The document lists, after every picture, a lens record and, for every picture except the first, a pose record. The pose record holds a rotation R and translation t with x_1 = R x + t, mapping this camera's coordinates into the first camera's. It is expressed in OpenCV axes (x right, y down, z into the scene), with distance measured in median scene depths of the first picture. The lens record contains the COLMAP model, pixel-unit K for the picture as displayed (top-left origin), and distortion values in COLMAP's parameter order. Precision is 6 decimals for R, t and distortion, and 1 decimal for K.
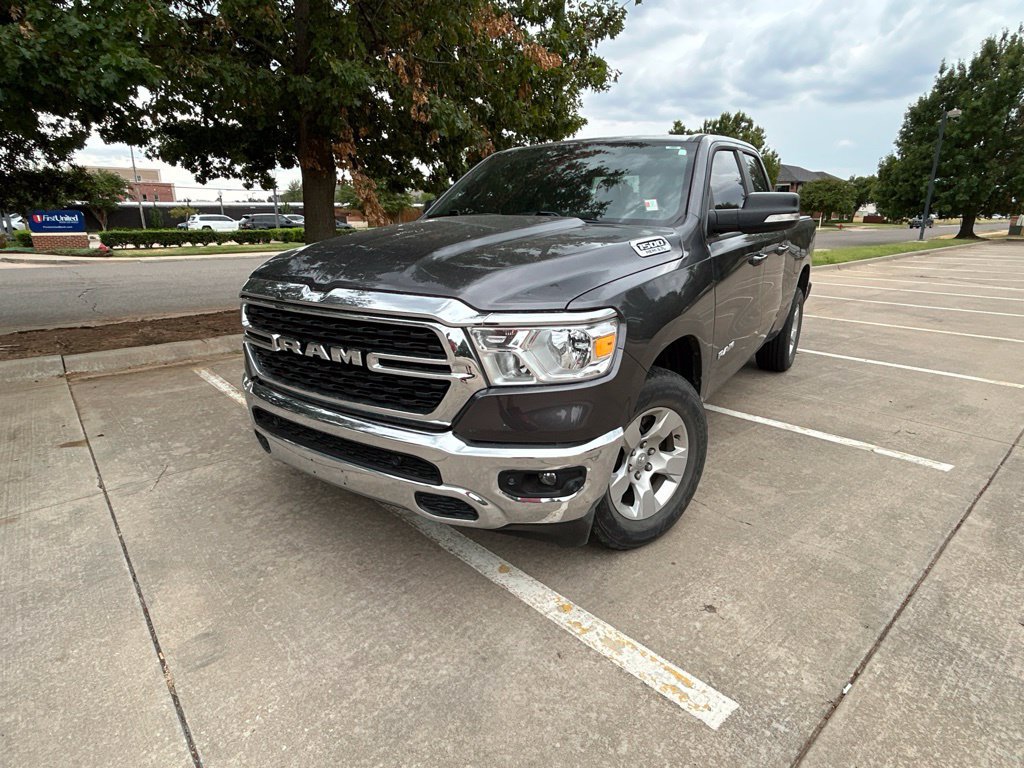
lens RADIAL K [[569.6, 0, 514.8], [0, 569.6, 381.1], [0, 0, 1]] dist [-0.002088, 0.000165]
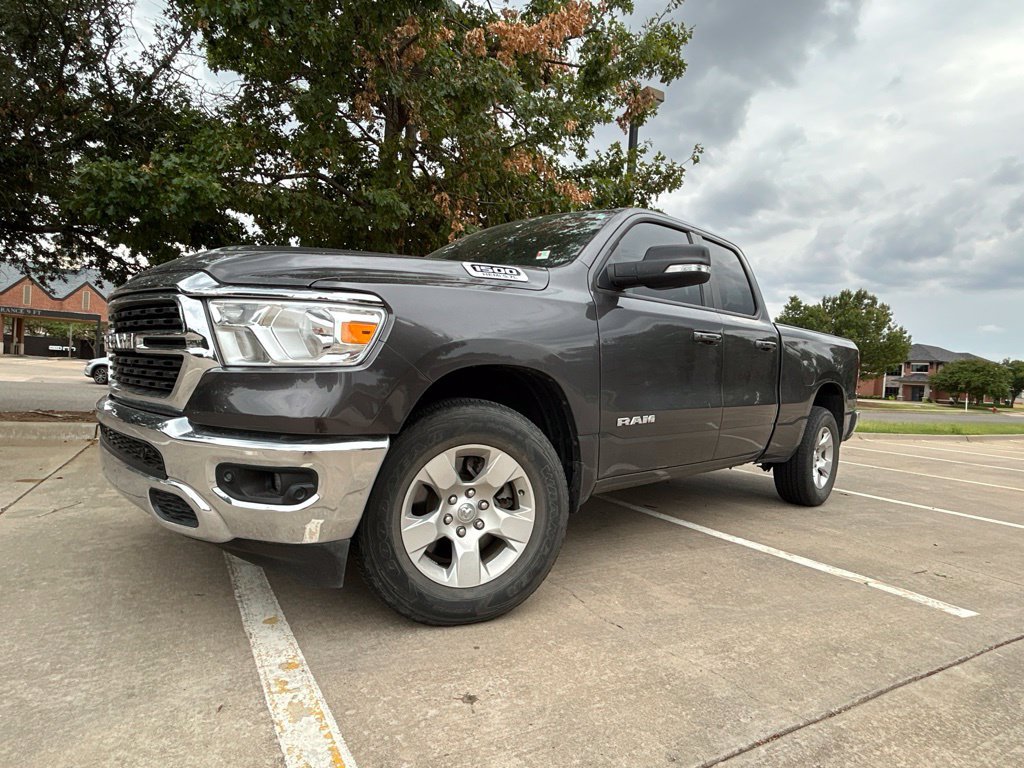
lens RADIAL K [[568.6, 0, 512.0], [0, 568.6, 384.0], [0, 0, 1]] dist [-0.004198, 0.004113]
pose [[0.976598, 0.056216, -0.207596, 0.378574], [-0.110567, 0.959147, -0.260407, 0.141943], [0.184476, 0.277266, 0.942917, 0.153668]]
